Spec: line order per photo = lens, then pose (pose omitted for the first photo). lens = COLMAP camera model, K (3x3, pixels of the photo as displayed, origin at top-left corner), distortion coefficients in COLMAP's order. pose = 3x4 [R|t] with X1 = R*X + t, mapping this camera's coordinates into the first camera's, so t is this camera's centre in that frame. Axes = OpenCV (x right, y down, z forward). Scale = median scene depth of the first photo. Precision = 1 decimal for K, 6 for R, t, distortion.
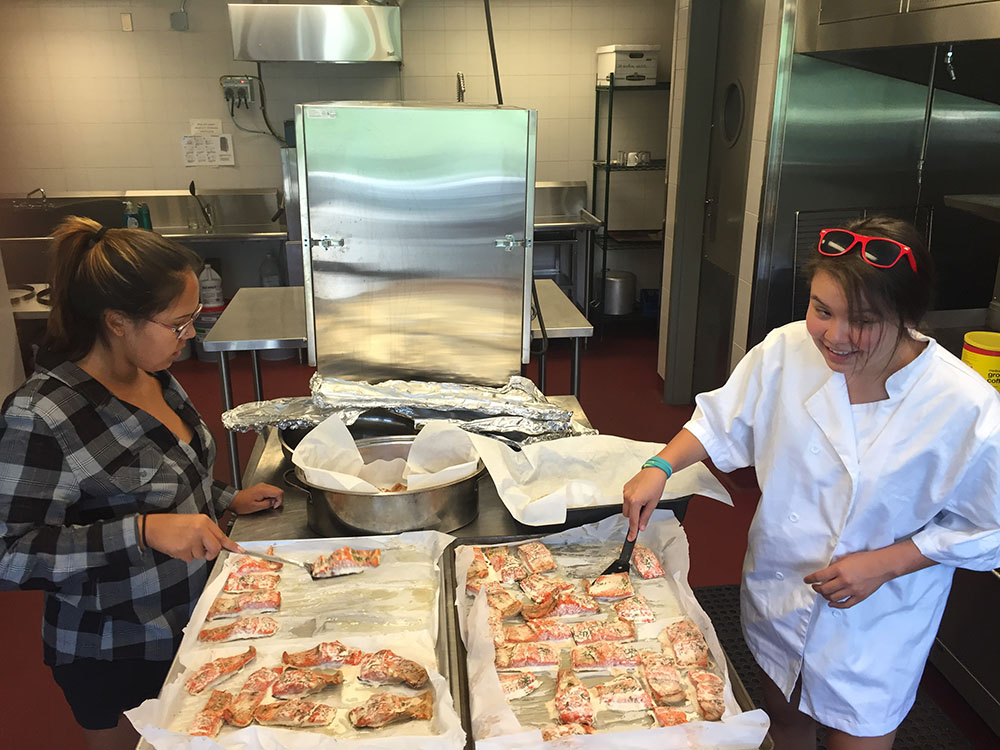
lens RADIAL K [[852.7, 0, 500.0], [0, 852.7, 375.0], [0, 0, 1]] dist [0.107290, -0.171584]
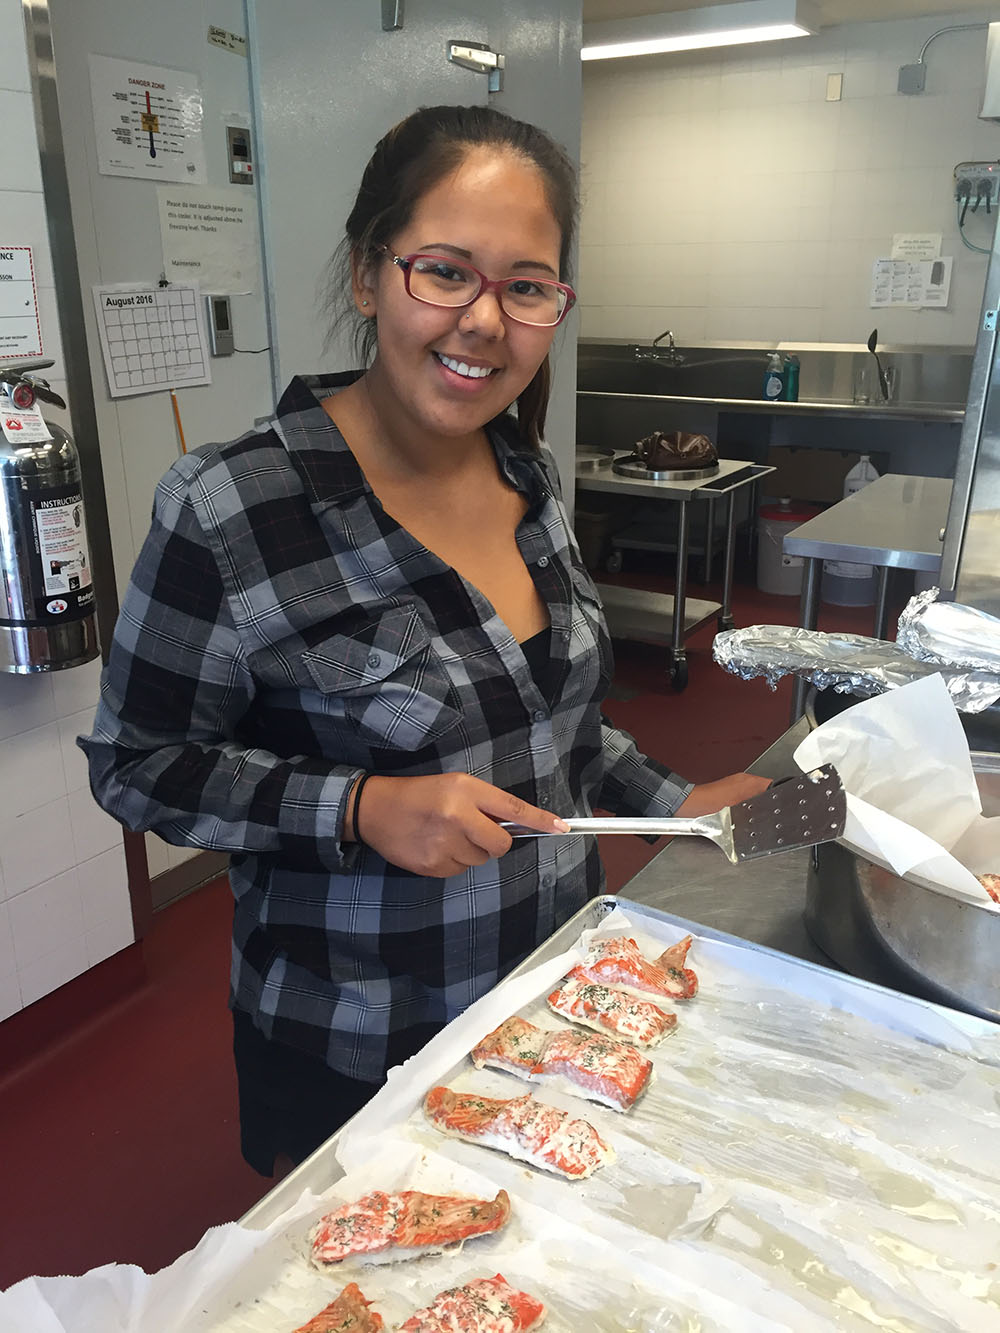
lens RADIAL K [[1136.7, 0, 500.0], [0, 1136.7, 666.5], [0, 0, 1]] dist [0.107290, -0.171584]
pose [[0.781582, 0.209656, -0.587515, -0.033360], [-0.202054, 0.976139, 0.079542, 0.039682], [0.590173, 0.056541, 0.805295, 0.431542]]
